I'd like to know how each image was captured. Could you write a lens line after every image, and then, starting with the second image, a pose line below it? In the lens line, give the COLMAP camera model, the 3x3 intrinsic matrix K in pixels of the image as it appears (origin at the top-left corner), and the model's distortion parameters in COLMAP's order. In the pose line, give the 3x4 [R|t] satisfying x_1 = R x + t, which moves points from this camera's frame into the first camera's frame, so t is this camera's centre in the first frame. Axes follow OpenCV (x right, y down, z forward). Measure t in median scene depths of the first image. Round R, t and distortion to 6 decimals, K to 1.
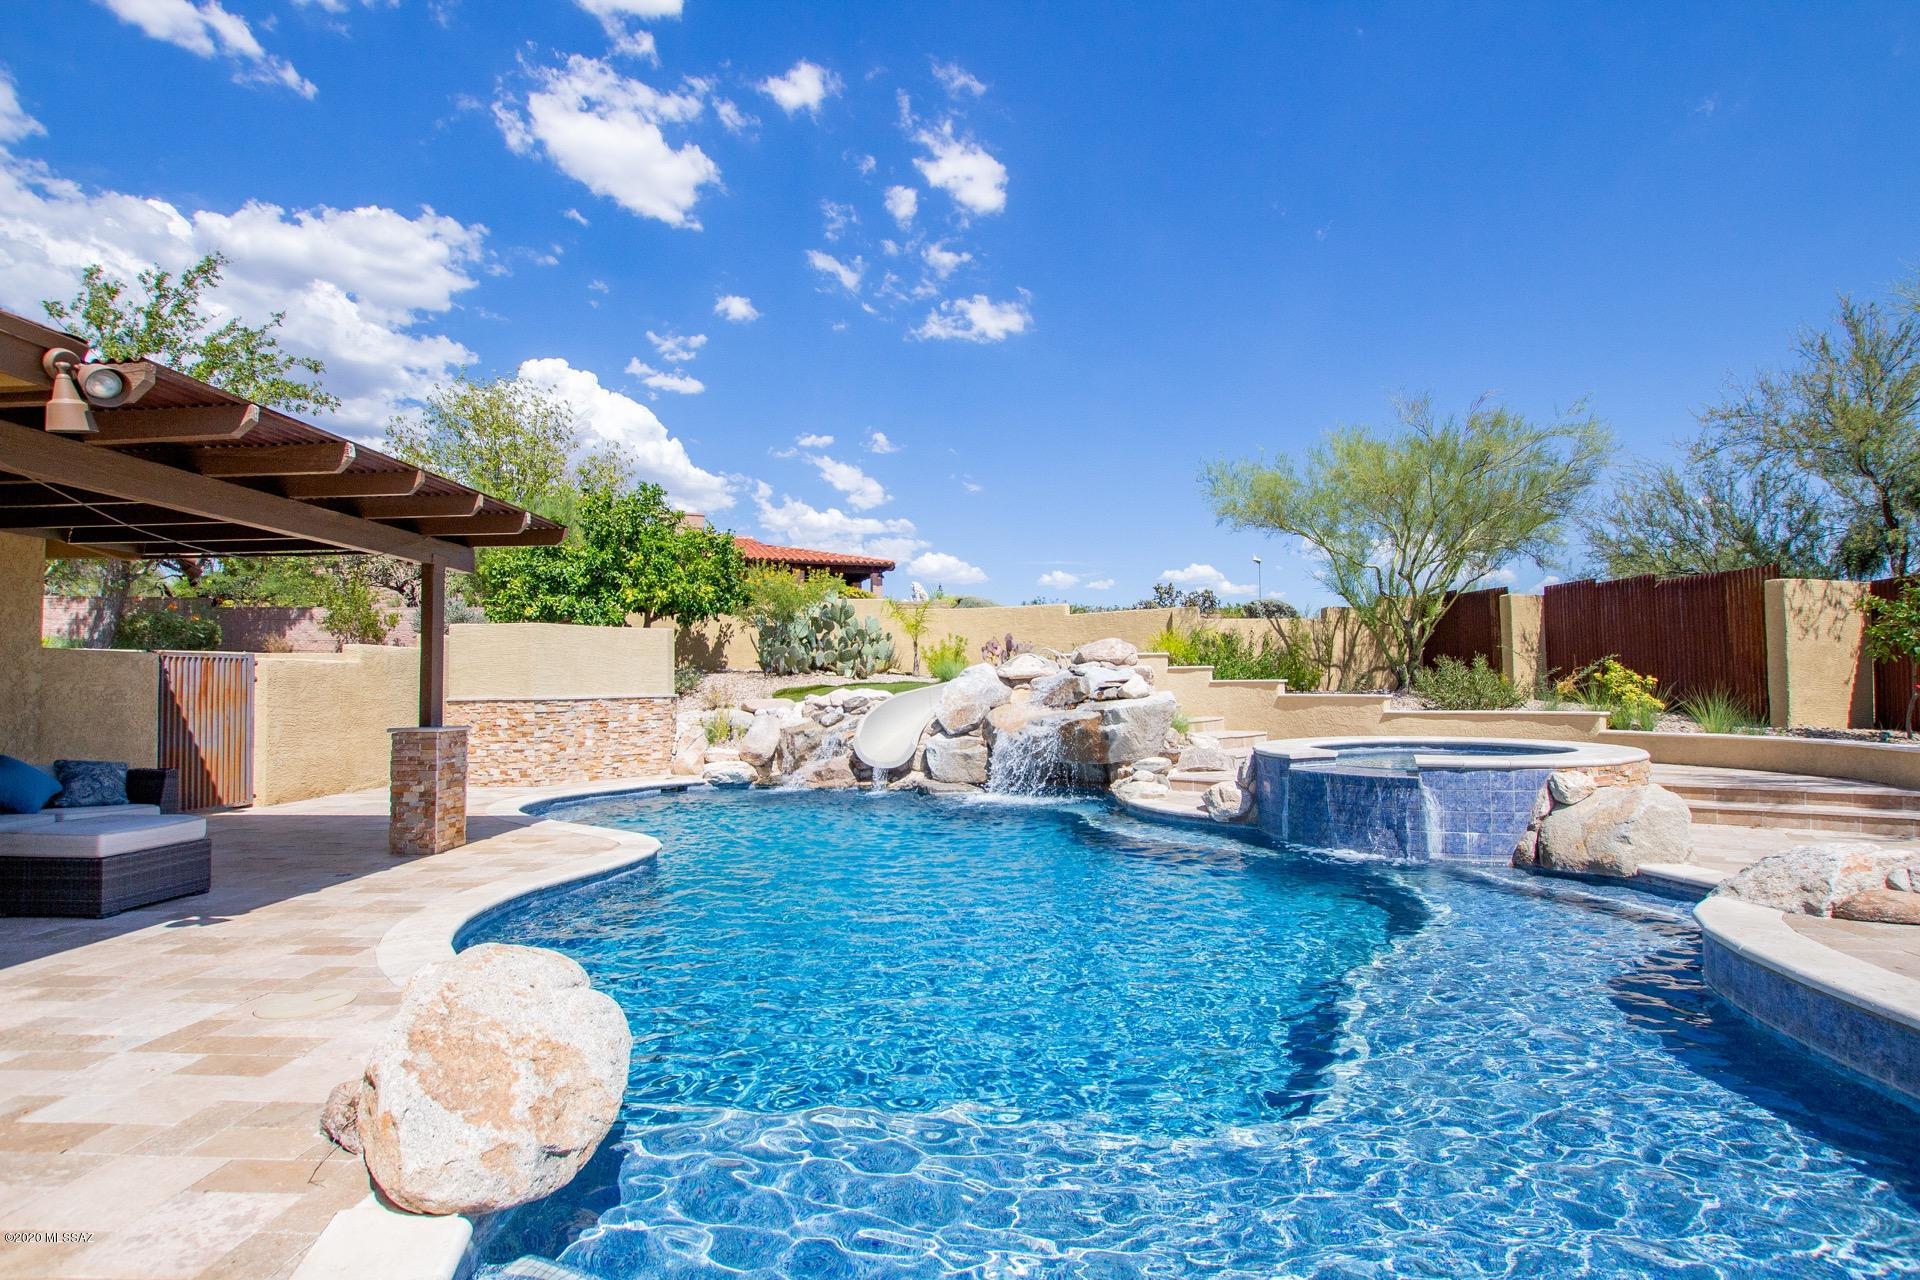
lens RADIAL K [[897.1, 0, 975.9], [0, 897.1, 665.4], [0, 0, 1]] dist [0.000948, 0.000009]
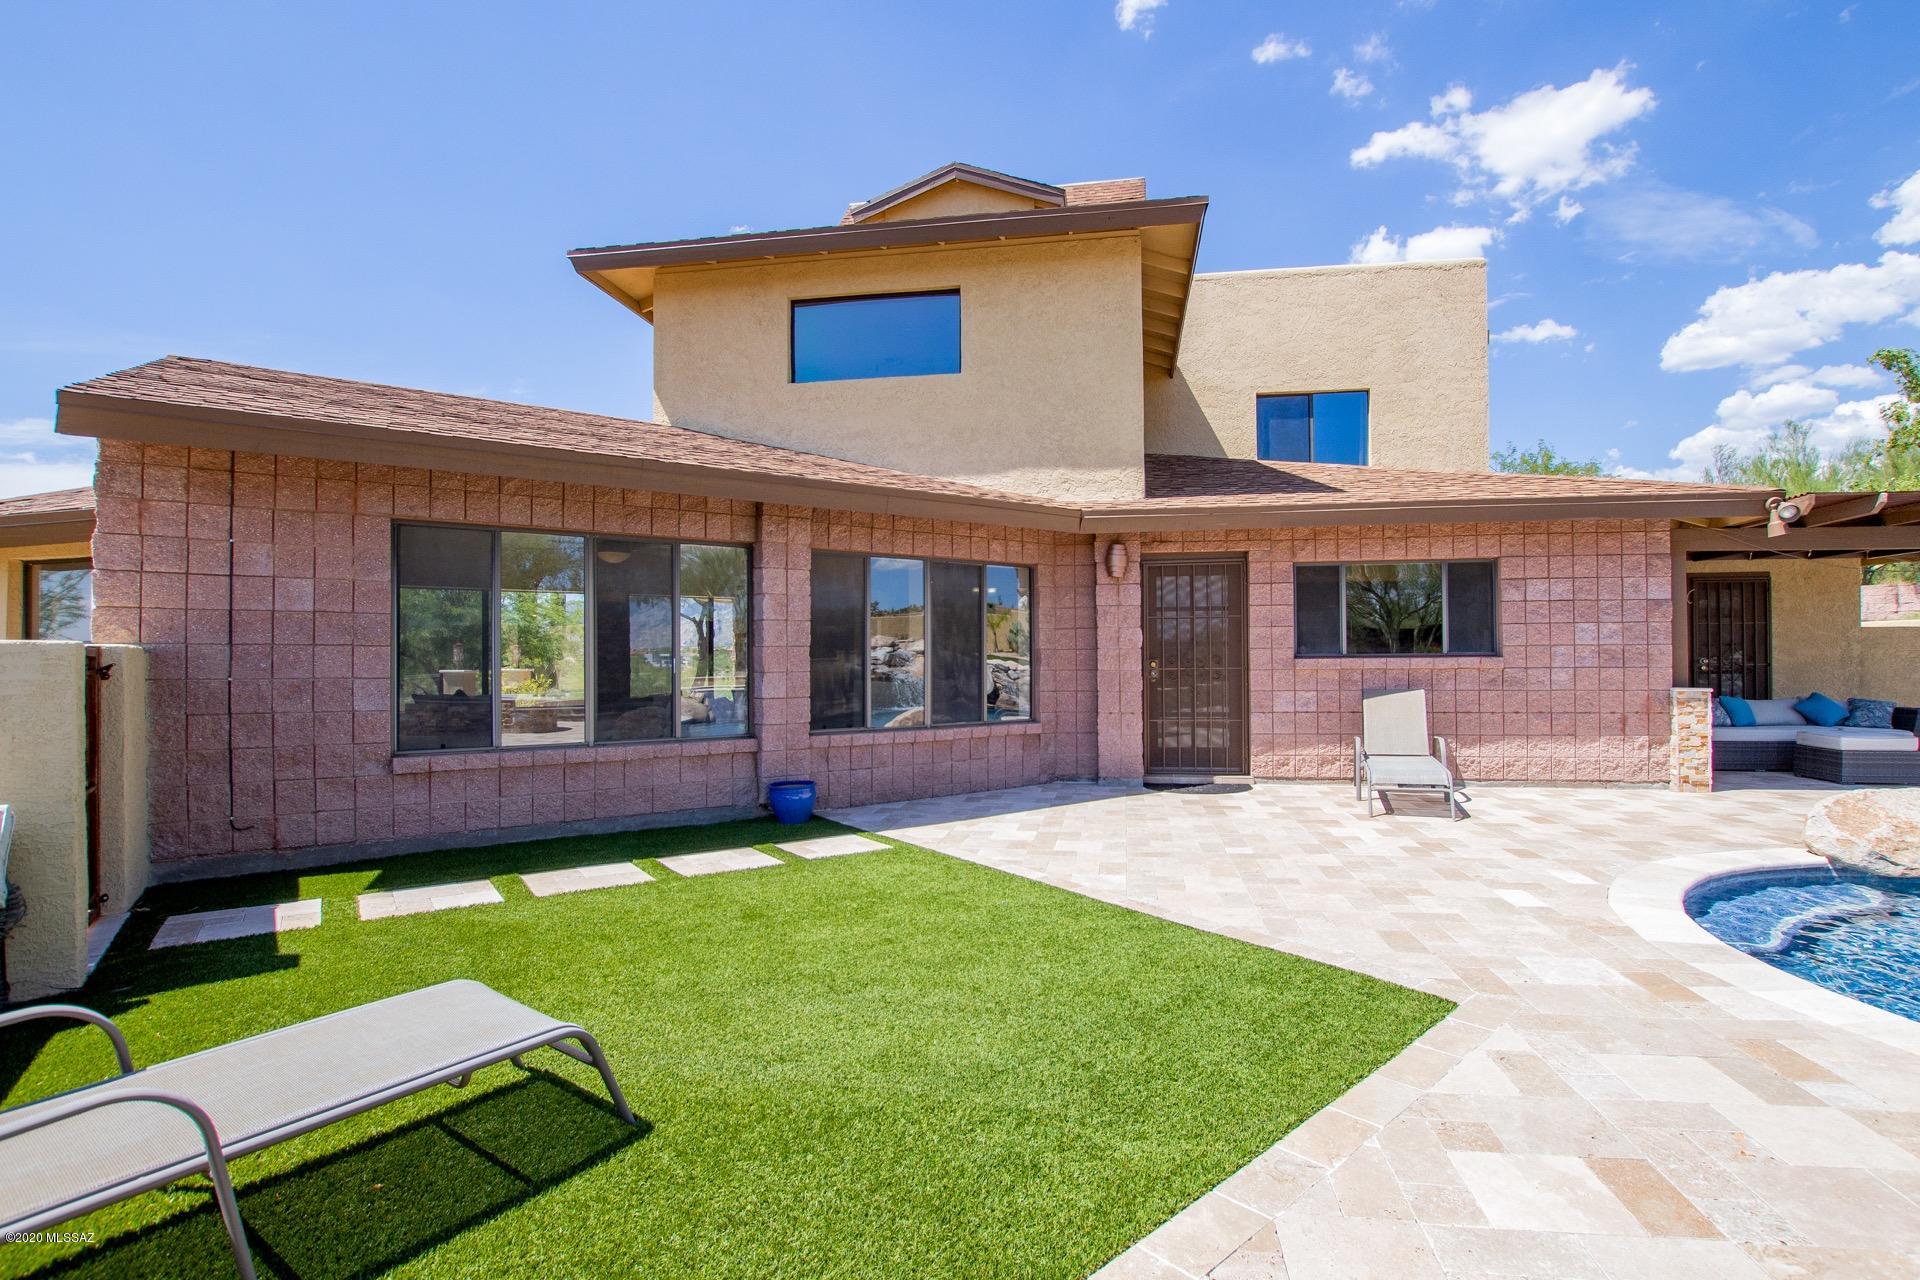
lens RADIAL K [[897.1, 0, 965.2], [0, 897.1, 647.8], [0, 0, 1]] dist [0.000948, 0.000009]
pose [[-0.127319, -0.007313, -0.991835, 1.013882], [0.034684, 0.999328, -0.011821, -0.028480], [0.991255, -0.035906, -0.126980, -0.487674]]
